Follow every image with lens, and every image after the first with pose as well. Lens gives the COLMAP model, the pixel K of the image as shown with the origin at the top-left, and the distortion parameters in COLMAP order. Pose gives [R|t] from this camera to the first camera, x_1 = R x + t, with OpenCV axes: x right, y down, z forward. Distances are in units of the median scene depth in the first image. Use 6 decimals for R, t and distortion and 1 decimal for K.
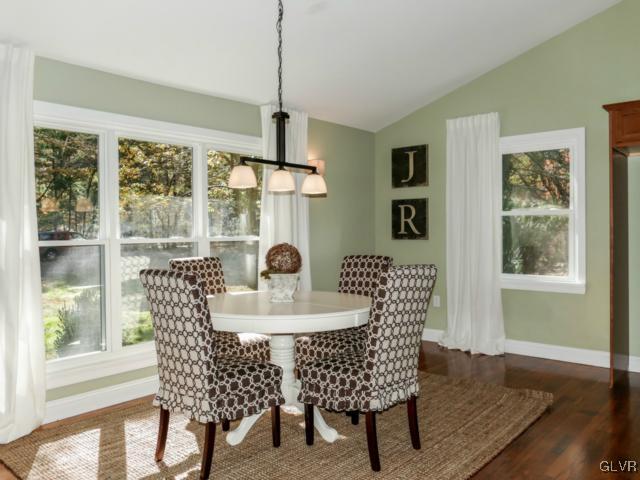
lens RADIAL K [[510.8, 0, 320.9], [0, 510.8, 220.9], [0, 0, 1]] dist [-0.003796, 0.005905]
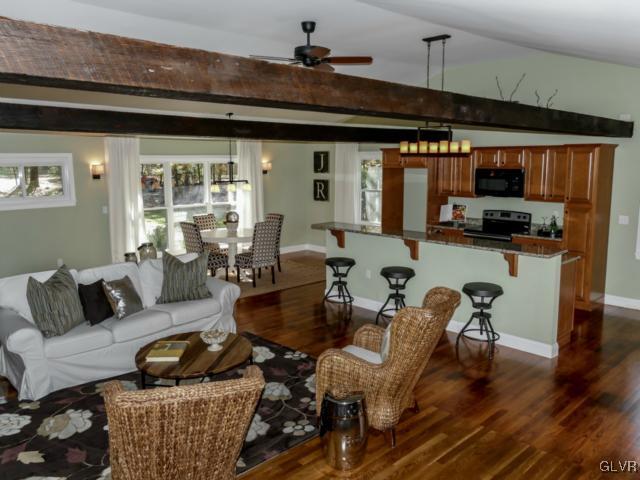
lens RADIAL K [[510.8, 0, 320.9], [0, 510.8, 220.9], [0, 0, 1]] dist [-0.003796, 0.005905]
pose [[0.996053, 0.014147, -0.087626, 0.344356], [-0.001916, 0.990414, 0.138117, -0.154057], [0.088740, -0.137404, 0.986532, -0.887466]]
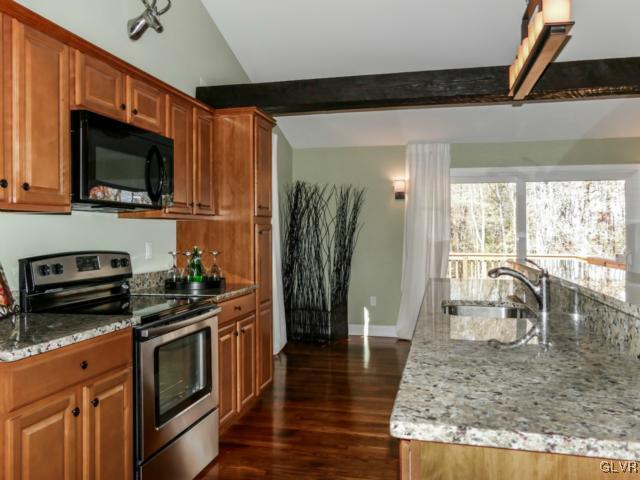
lens RADIAL K [[528.7, 0, 320.0], [0, 528.7, 240.0], [0, 0, 1]] dist [-0.008346, -0.002931]
pose [[-0.463671, -0.004428, 0.885996, 0.183110], [-0.010757, 0.999942, -0.000633, -0.004206], [-0.885942, -0.009824, -0.463692, 0.557727]]
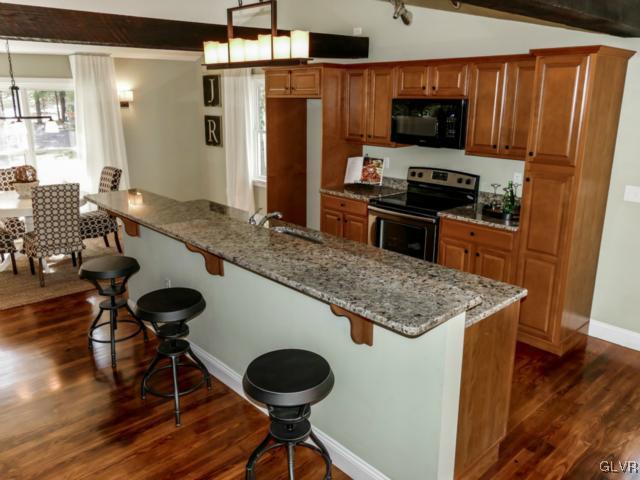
lens RADIAL K [[510.8, 0, 320.9], [0, 510.8, 220.9], [0, 0, 1]] dist [-0.003796, 0.005905]
pose [[0.994064, 0.034128, -0.103307, 0.613650], [-0.006360, 0.966135, 0.257960, -0.125613], [0.108612, -0.255772, 0.960617, -0.331349]]
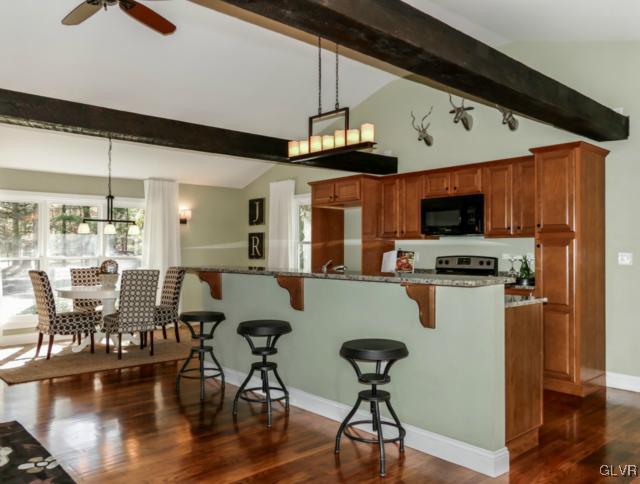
lens RADIAL K [[510.6, 0, 320.0], [0, 510.6, 242.0], [0, 0, 1]] dist [-0.006979, 0.006054]
pose [[0.992470, 0.004463, -0.122407, 0.561067], [-0.004135, 0.999987, 0.002932, -0.020745], [0.122419, -0.002404, 0.992476, -0.512400]]
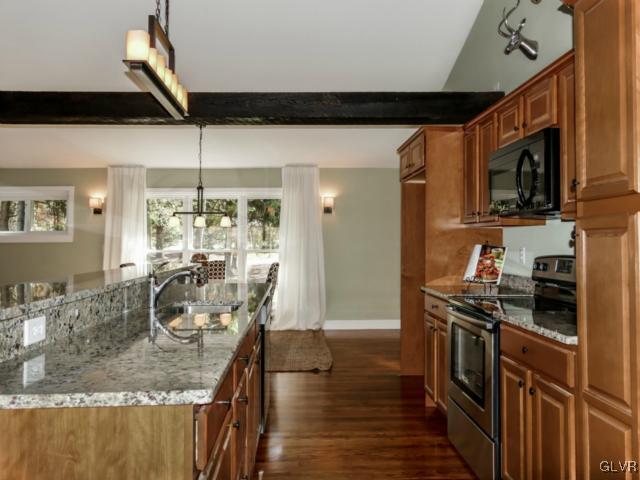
lens RADIAL K [[510.8, 0, 320.9], [0, 510.8, 220.9], [0, 0, 1]] dist [-0.003796, 0.005905]
pose [[0.695460, -0.024894, -0.718134, 0.918229], [0.011891, 0.999662, -0.023138, -0.017714], [0.718467, 0.007552, 0.695520, -0.013072]]
